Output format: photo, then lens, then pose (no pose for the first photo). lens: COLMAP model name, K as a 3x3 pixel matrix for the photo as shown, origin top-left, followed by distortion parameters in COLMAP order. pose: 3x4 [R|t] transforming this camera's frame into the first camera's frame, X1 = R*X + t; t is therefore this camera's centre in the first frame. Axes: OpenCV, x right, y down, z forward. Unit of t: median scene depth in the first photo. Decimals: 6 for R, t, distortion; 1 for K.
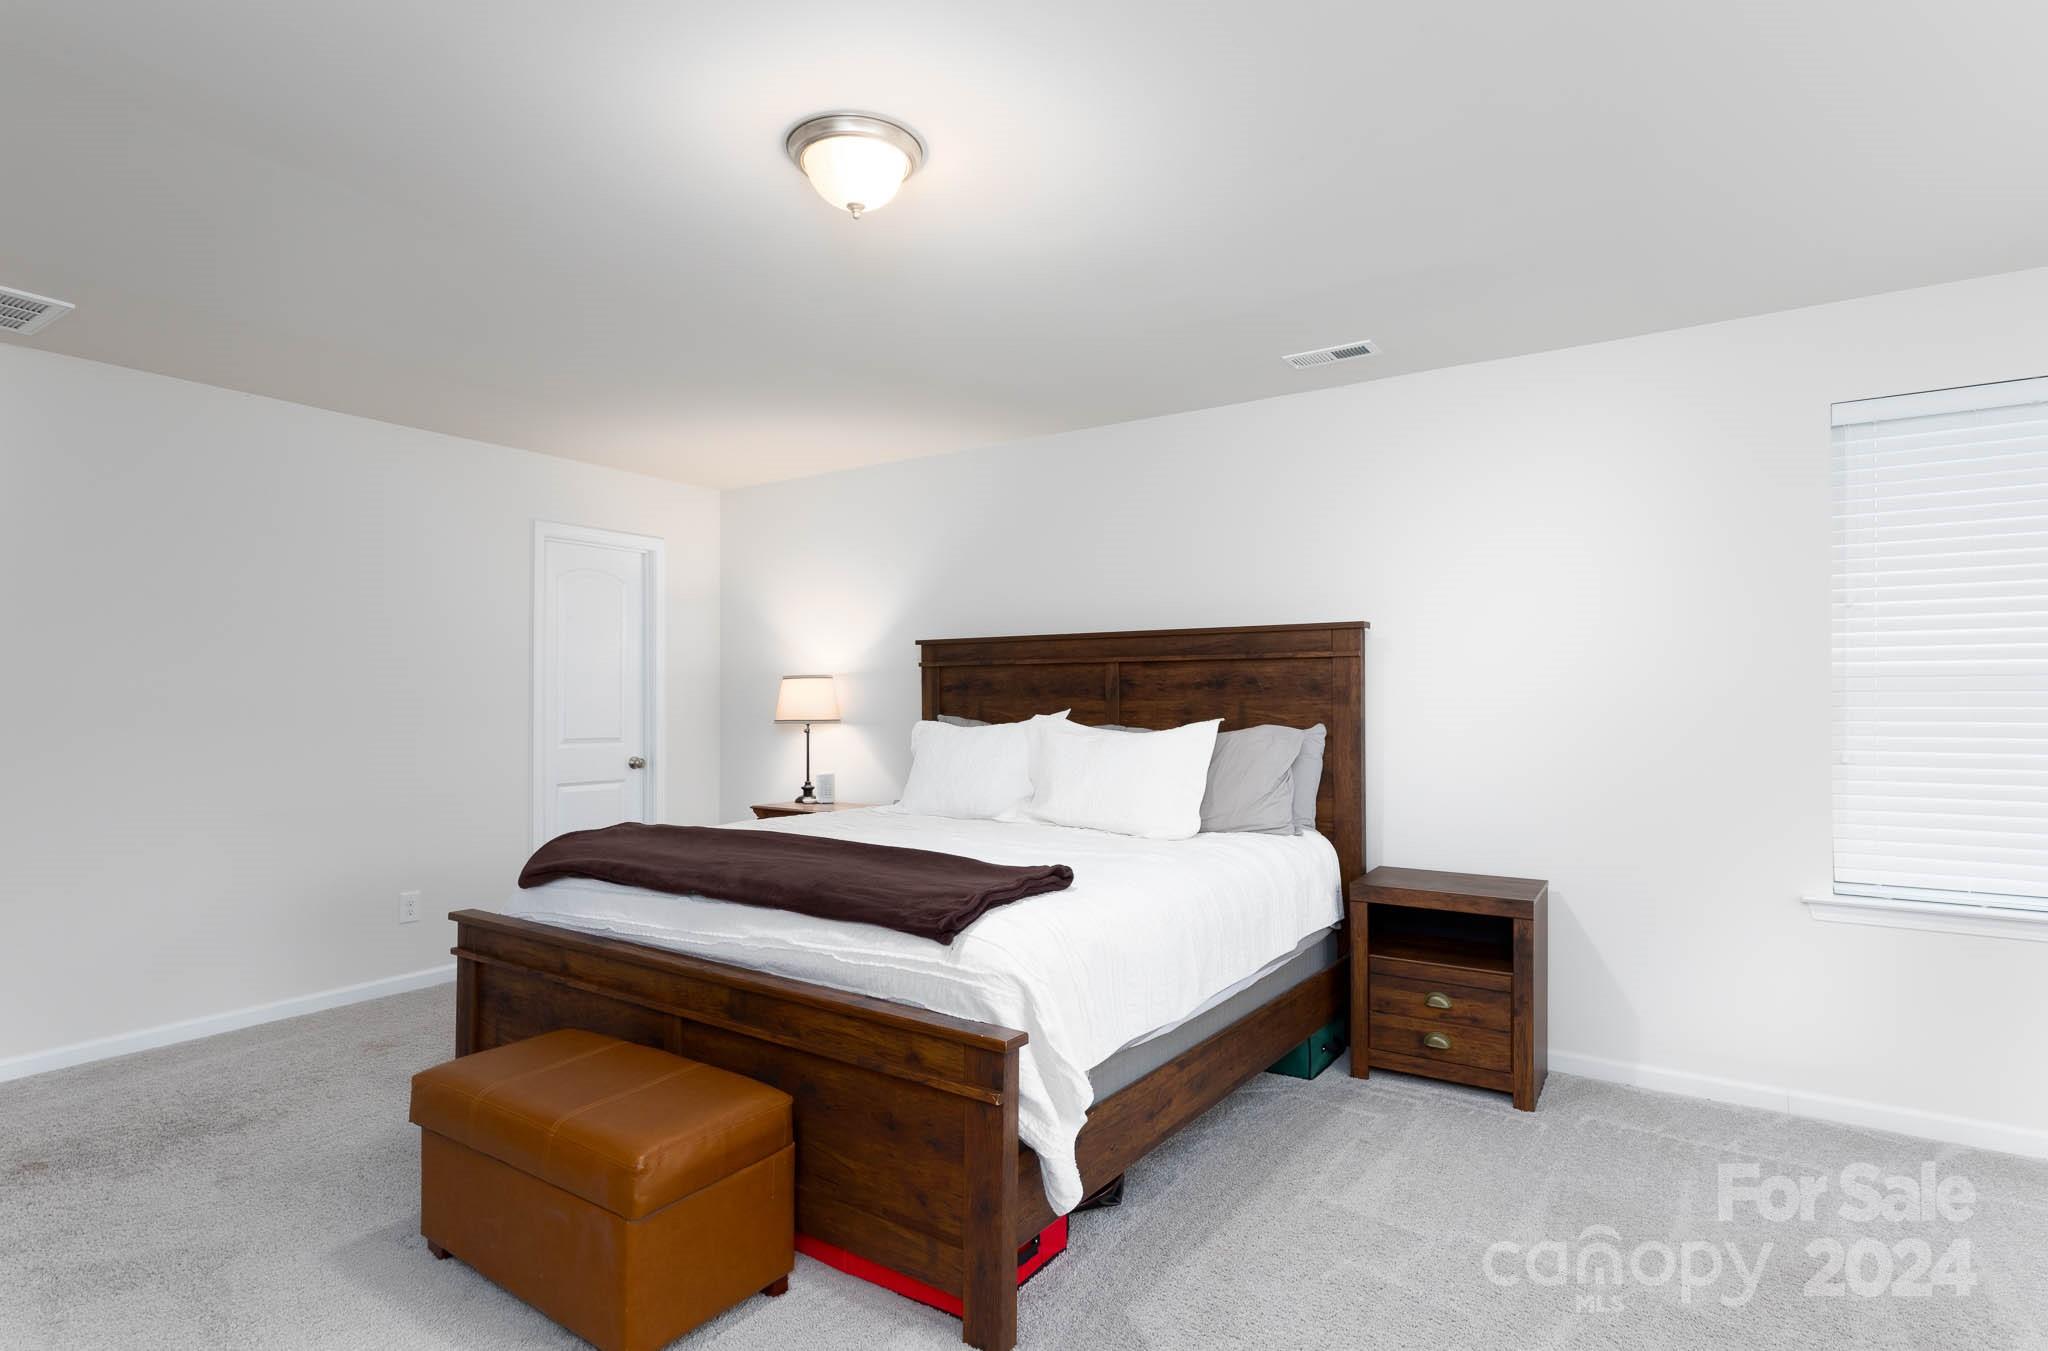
lens RADIAL K [[1062.1, 0, 1026.9], [0, 1062.1, 677.5], [0, 0, 1]] dist [-0.003614, -0.000370]
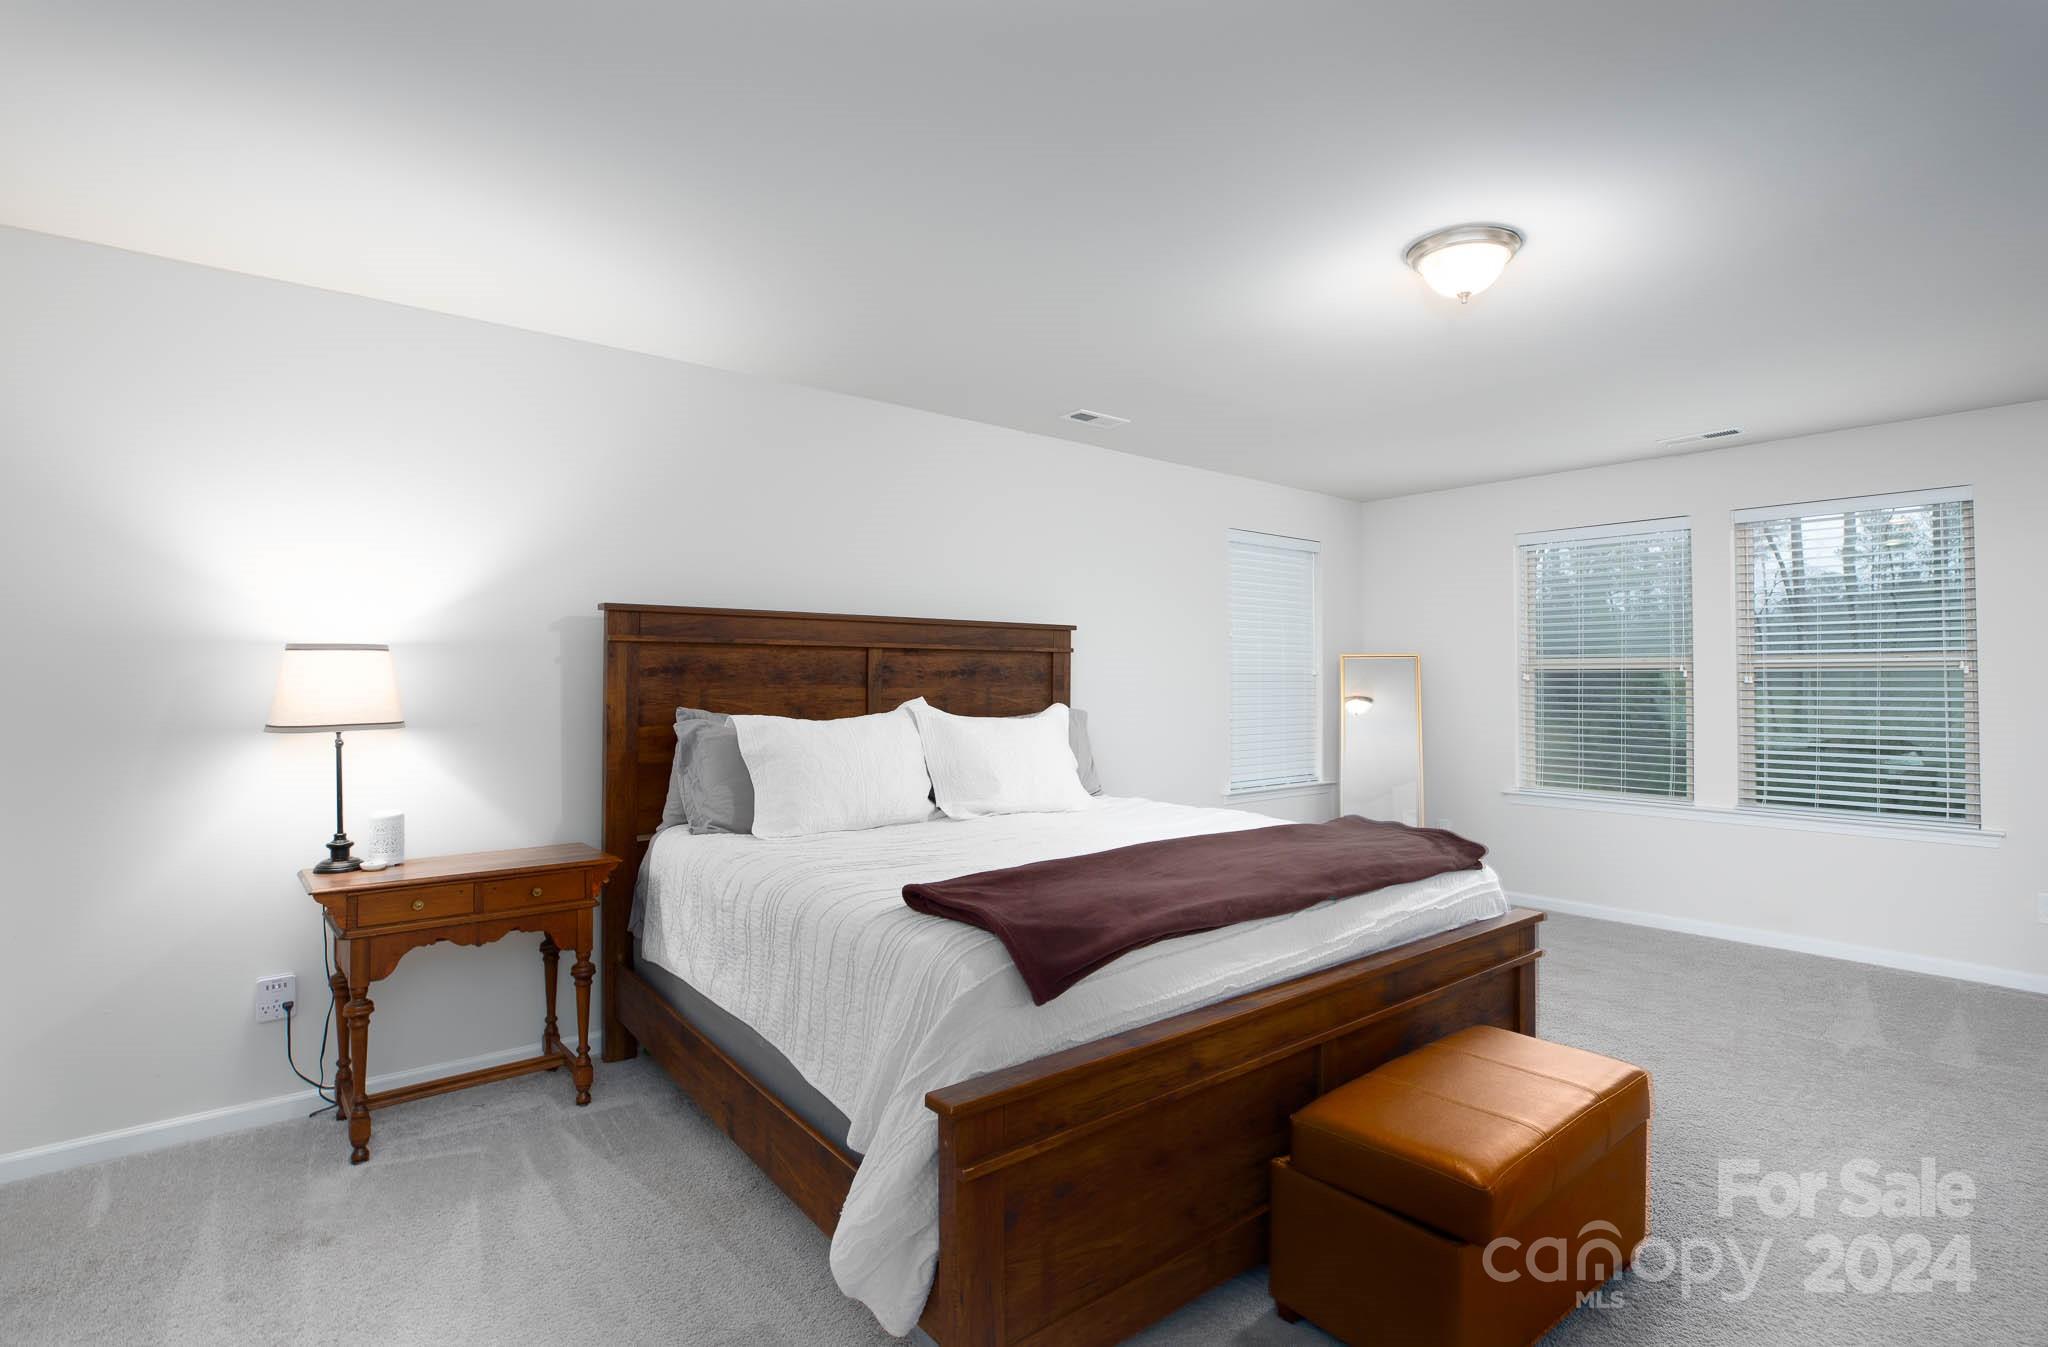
lens RADIAL K [[985.9, 0, 1028.5], [0, 985.9, 680.6], [0, 0, 1]] dist [-0.032944, -0.000253]
pose [[0.275147, 0.004930, 0.961389, -0.734444], [-0.019183, 0.999816, 0.000363, 0.012451], [-0.961211, -0.018542, 0.275191, 0.627040]]
